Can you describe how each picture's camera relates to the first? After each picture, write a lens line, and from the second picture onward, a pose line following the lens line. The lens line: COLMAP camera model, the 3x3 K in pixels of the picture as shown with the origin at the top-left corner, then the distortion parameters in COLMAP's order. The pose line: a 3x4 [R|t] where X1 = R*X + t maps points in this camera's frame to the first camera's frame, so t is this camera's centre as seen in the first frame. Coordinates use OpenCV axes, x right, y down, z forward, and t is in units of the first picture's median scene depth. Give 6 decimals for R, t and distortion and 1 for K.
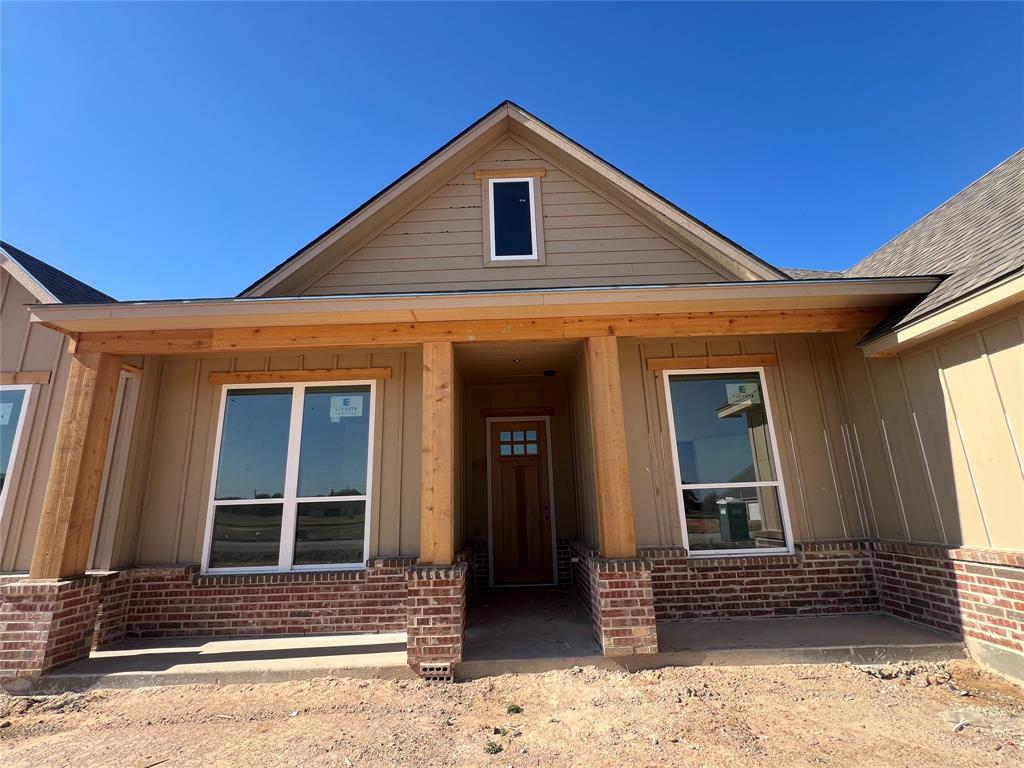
lens RADIAL K [[466.7, 0, 512.0], [0, 466.7, 384.0], [0, 0, 1]] dist [-0.001066, -0.000219]
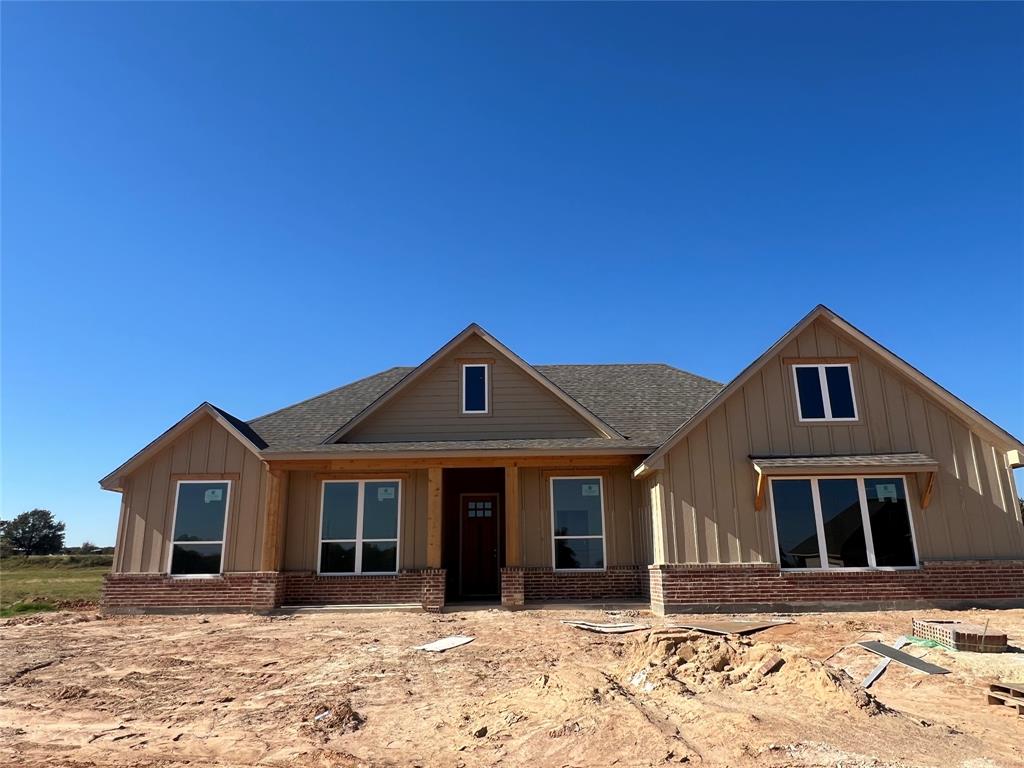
lens RADIAL K [[682.5, 0, 512.0], [0, 682.5, 384.0], [0, 0, 1]] dist [-0.002498, -0.001393]
pose [[0.999826, 0.018000, -0.004870, 0.193518], [-0.018055, 0.999772, -0.011406, -0.423702], [0.004664, 0.011492, 0.999923, -2.041999]]
